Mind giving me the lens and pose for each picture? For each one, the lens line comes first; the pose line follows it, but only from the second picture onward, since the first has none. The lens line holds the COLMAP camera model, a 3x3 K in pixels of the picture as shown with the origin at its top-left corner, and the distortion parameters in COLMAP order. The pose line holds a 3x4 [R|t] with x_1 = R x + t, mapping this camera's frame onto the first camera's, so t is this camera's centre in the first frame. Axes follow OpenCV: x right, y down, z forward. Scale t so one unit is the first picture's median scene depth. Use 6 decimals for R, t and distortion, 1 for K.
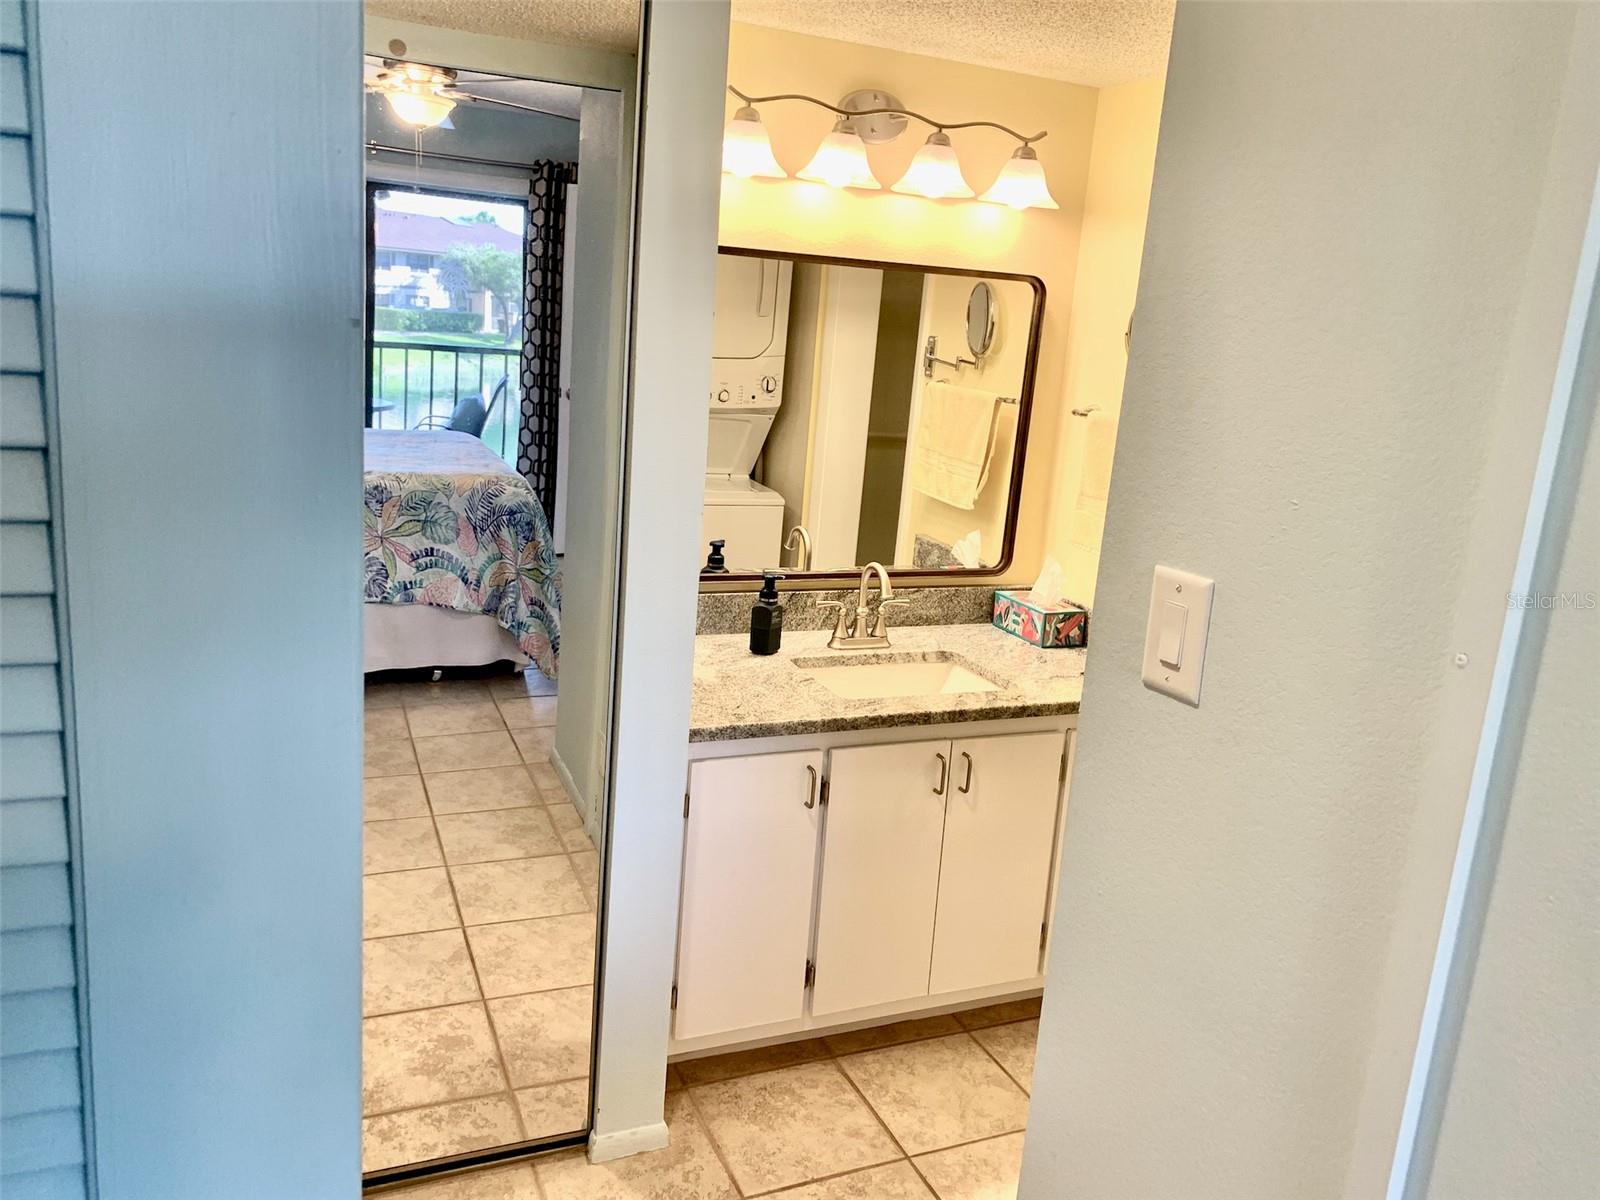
lens RADIAL K [[1190.8, 0, 800.0], [0, 1190.8, 600.0], [0, 0, 1]] dist [0.015061, -0.000938]
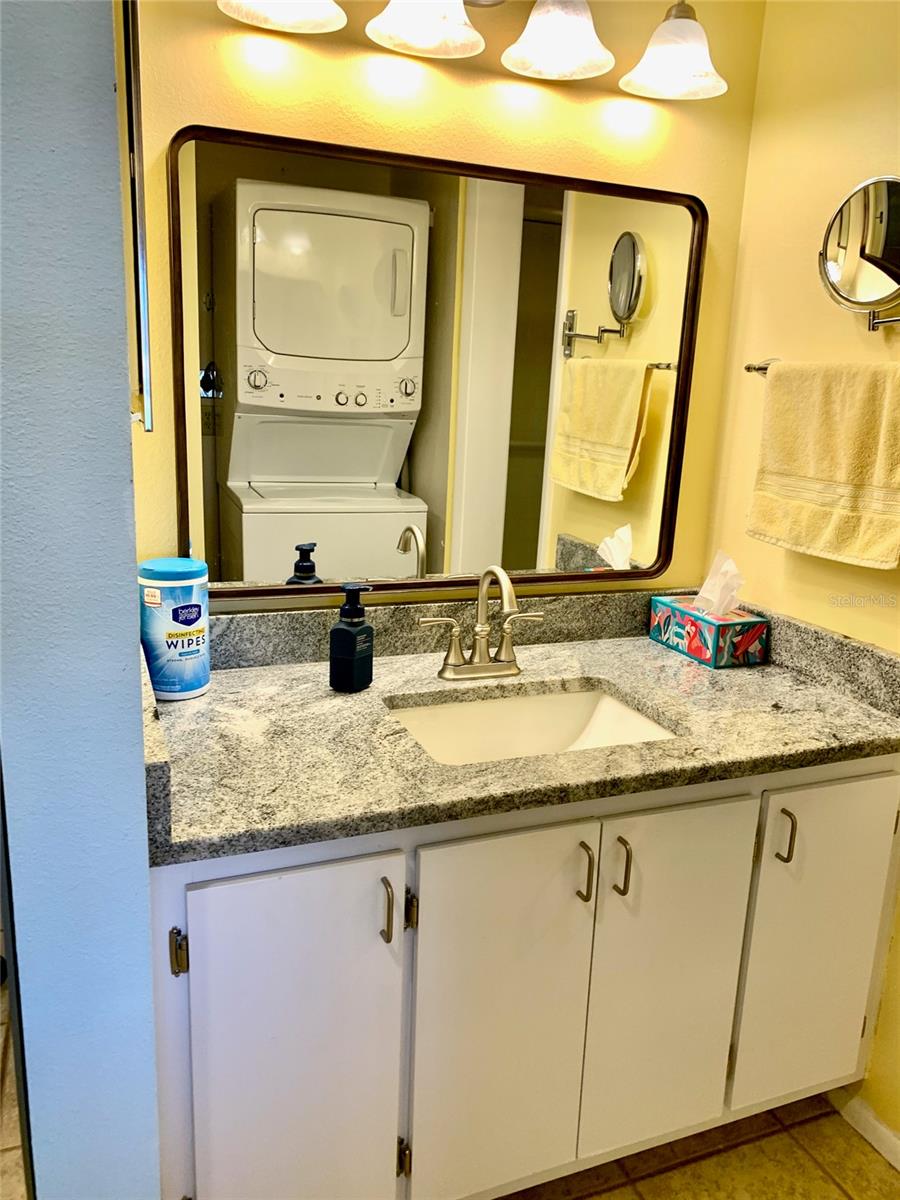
lens RADIAL K [[906.4, 0, 475.0], [0, 906.4, 617.6], [0, 0, 1]] dist [0.069329, -0.182262]
pose [[0.999572, -0.026005, -0.013366, 0.053331], [0.026282, 0.999434, 0.021021, -0.010113], [0.012812, -0.021364, 0.999690, 0.394315]]
